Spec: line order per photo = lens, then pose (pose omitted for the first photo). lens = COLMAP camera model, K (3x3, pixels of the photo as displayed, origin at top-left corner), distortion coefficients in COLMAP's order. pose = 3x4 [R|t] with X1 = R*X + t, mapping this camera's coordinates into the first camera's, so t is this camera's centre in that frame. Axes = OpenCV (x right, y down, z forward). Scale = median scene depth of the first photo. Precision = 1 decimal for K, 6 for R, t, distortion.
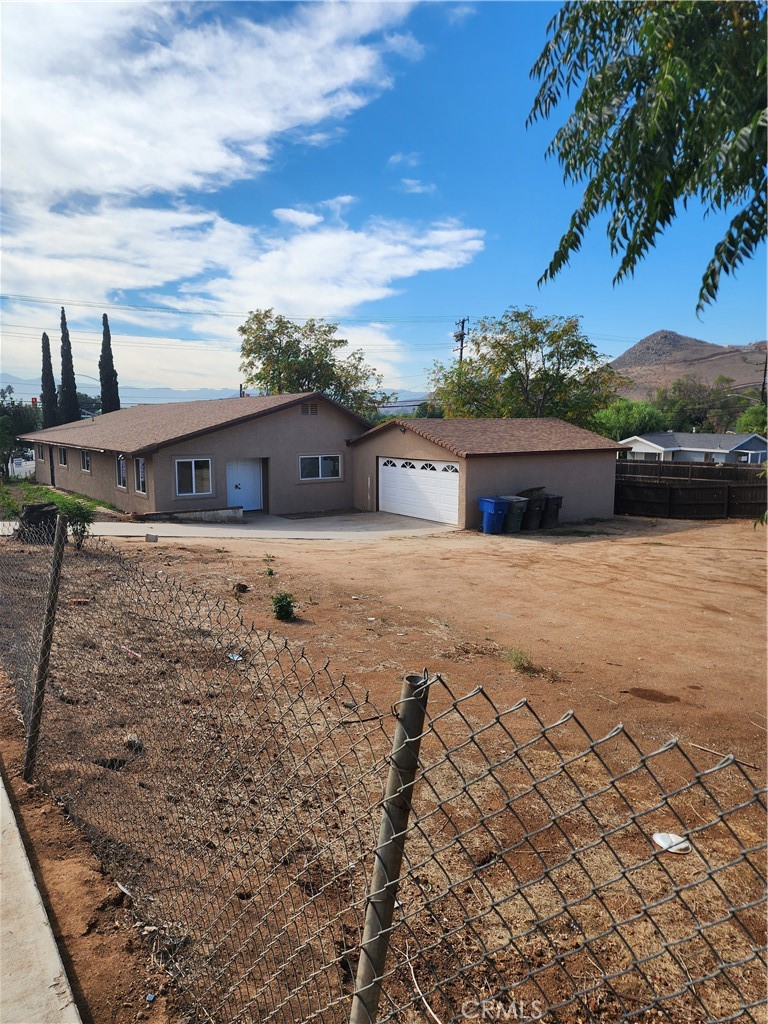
lens RADIAL K [[693.3, 0, 381.8], [0, 693.3, 505.4], [0, 0, 1]] dist [0.051299, -0.031290]
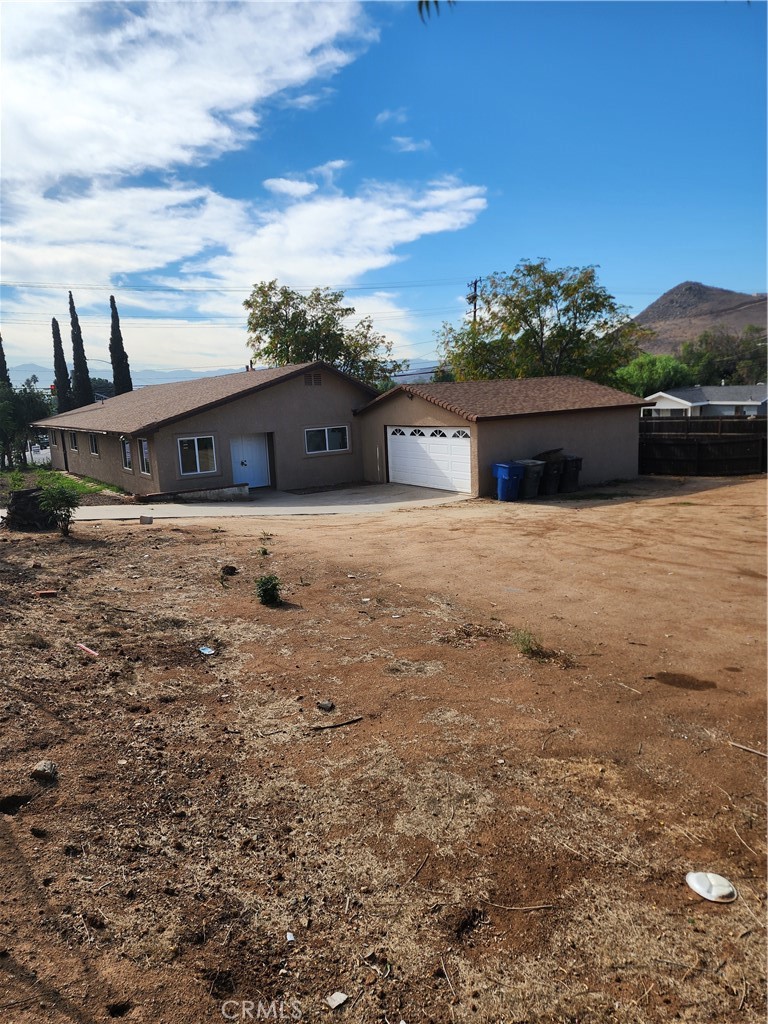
lens RADIAL K [[693.3, 0, 366.9], [0, 693.3, 503.9], [0, 0, 1]] dist [0.051299, -0.031290]
pose [[0.997677, -0.042416, -0.053314, 0.016567], [0.044424, 0.998325, 0.037065, 0.001586], [0.051653, -0.039348, 0.997890, 0.039407]]
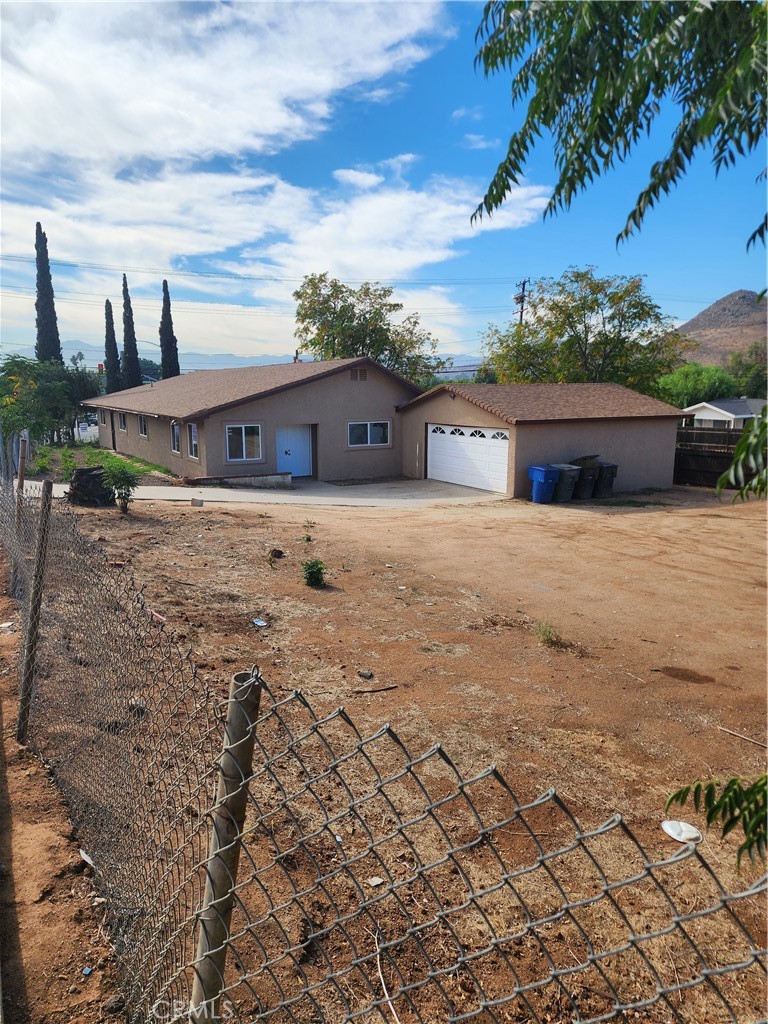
lens RADIAL K [[693.3, 0, 383.7], [0, 693.3, 505.3], [0, 0, 1]] dist [0.051299, -0.031290]
pose [[0.996706, 0.014313, -0.079826, 0.014736], [-0.010489, 0.998786, 0.048125, -0.000541], [0.080417, -0.047129, 0.995646, 0.007621]]
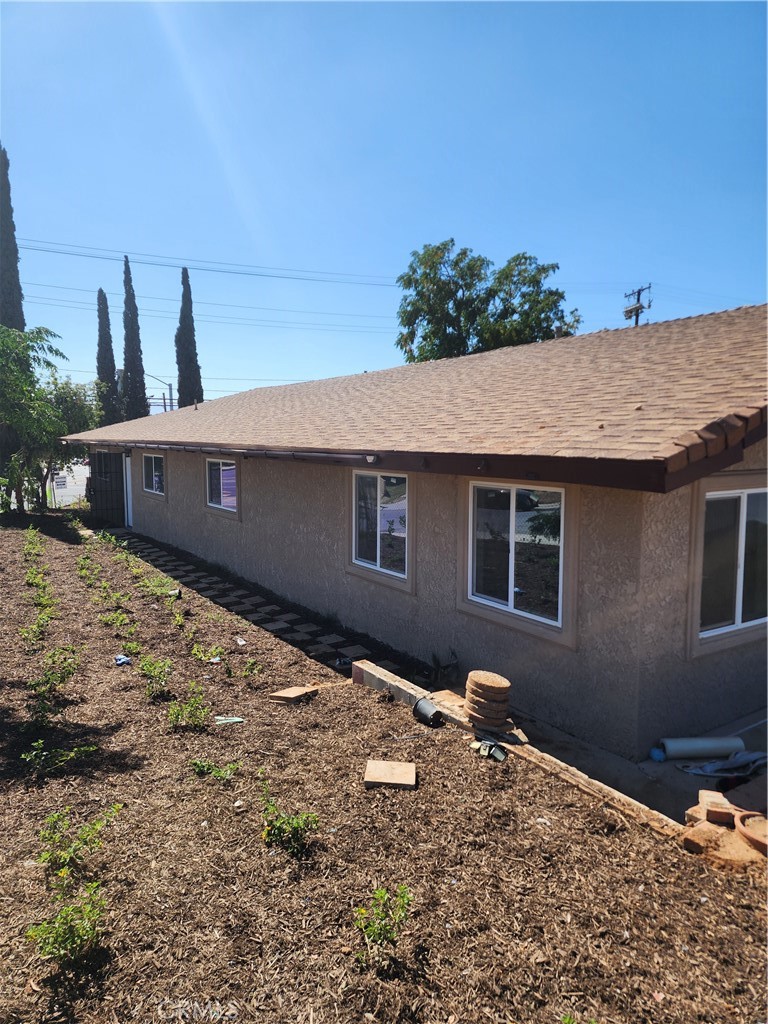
lens RADIAL K [[693.3, 0, 393.0], [0, 693.3, 512.6], [0, 0, 1]] dist [0.051299, -0.031290]
pose [[0.998088, 0.017579, -0.059256, -0.368320], [-0.016771, 0.999760, 0.014097, -0.110135], [0.059489, -0.013076, 0.998143, 0.804304]]
